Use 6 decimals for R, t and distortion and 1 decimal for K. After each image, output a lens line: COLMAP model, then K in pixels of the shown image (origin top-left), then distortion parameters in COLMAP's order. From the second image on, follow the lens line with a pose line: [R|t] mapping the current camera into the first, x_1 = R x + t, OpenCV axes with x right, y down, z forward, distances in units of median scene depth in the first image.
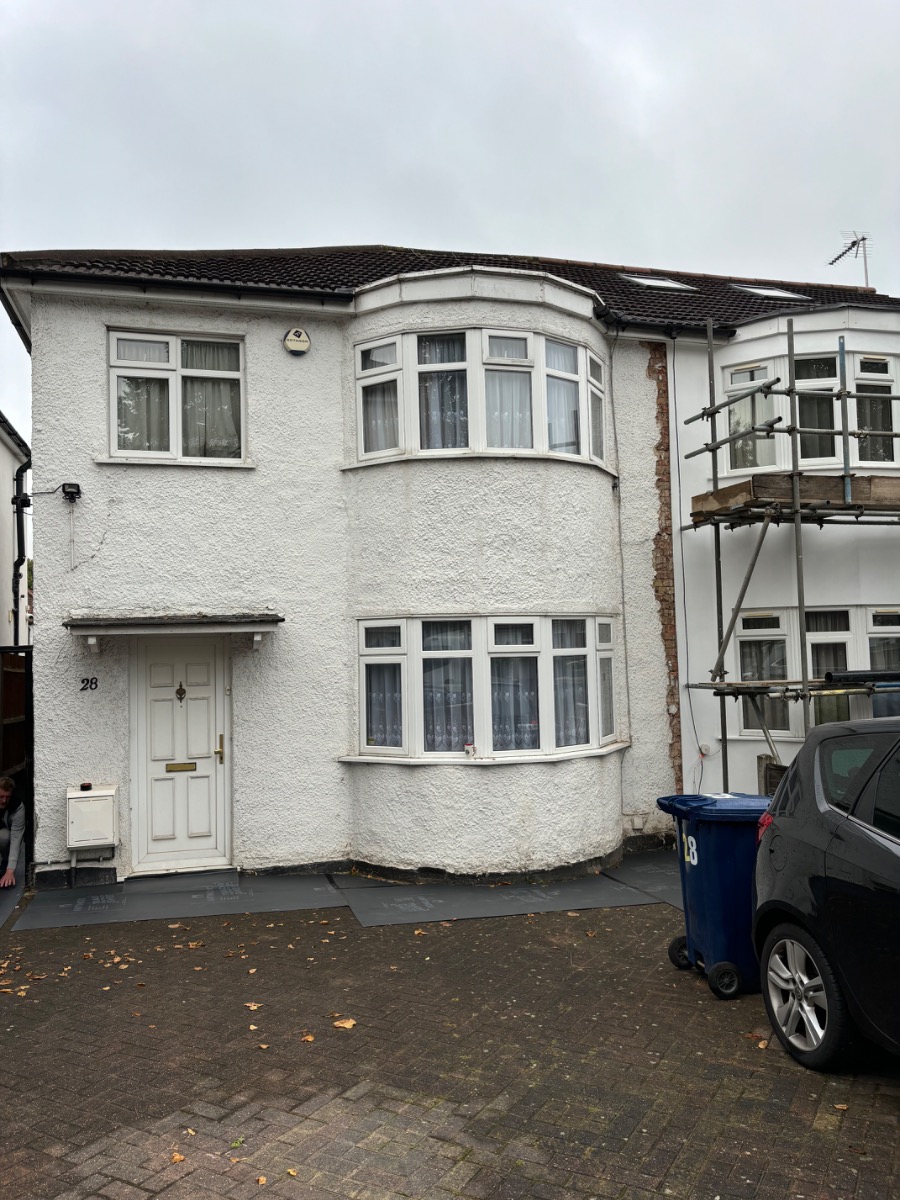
lens RADIAL K [[868.3, 0, 448.4], [0, 868.3, 604.7], [0, 0, 1]] dist [0.005368, 0.002543]
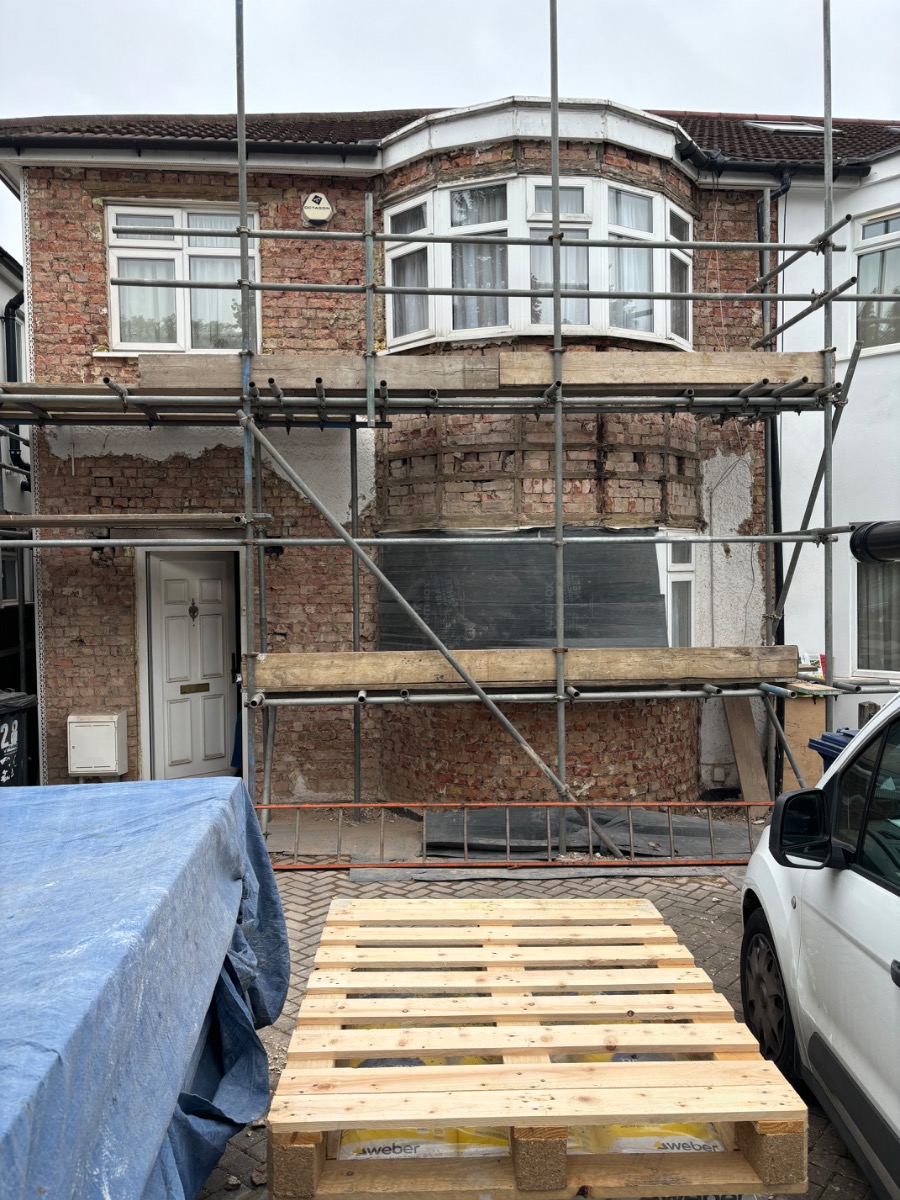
lens RADIAL K [[868.3, 0, 448.4], [0, 868.3, 604.7], [0, 0, 1]] dist [0.005368, 0.002543]
pose [[0.982998, 0.023565, -0.182095, 0.122324], [-0.007526, 0.996067, 0.088278, 0.012316], [0.183460, -0.085406, 0.979310, 0.143925]]
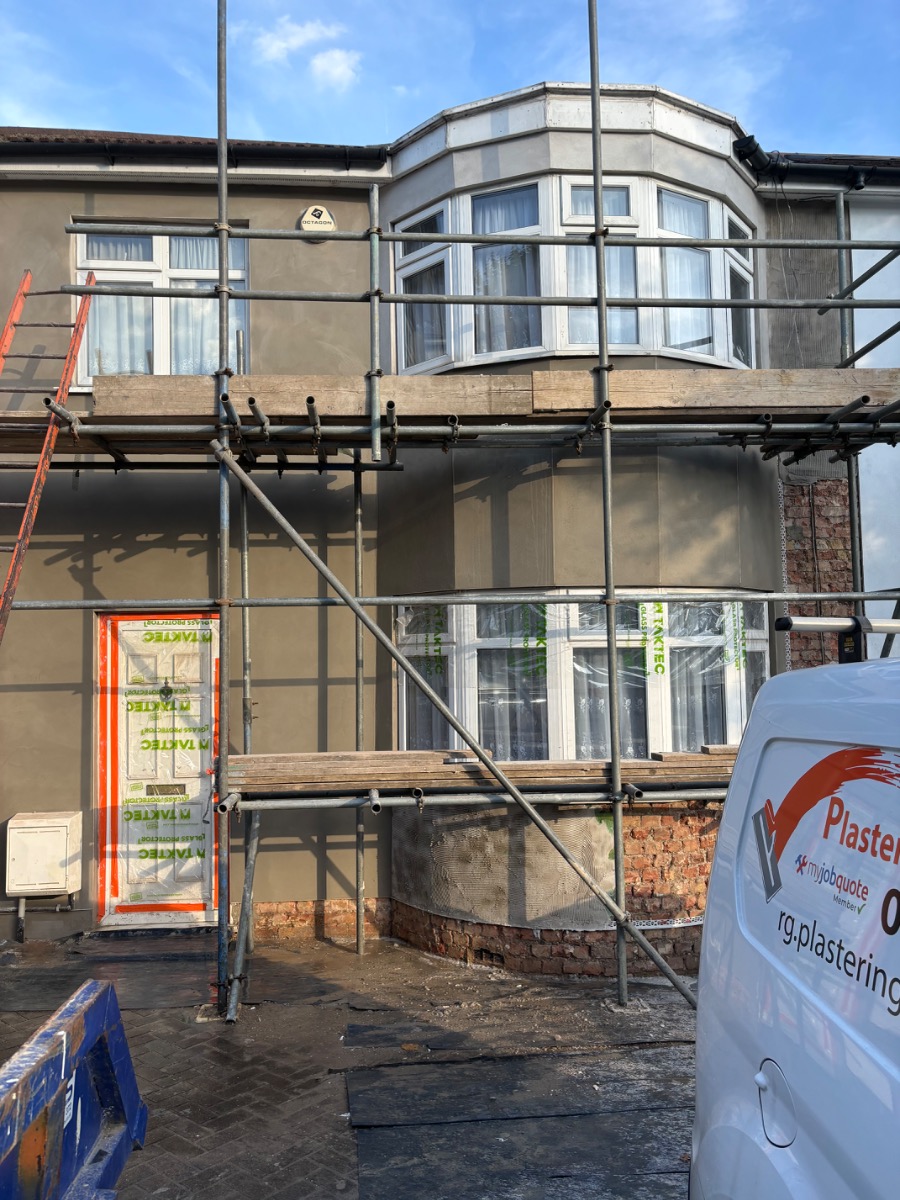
lens RADIAL K [[868.3, 0, 448.4], [0, 868.3, 604.7], [0, 0, 1]] dist [0.005368, 0.002543]
pose [[0.978459, -0.001429, -0.206439, 0.091802], [-0.000128, 0.999972, -0.007527, 0.031854], [0.206443, 0.007392, 0.978431, 0.294165]]
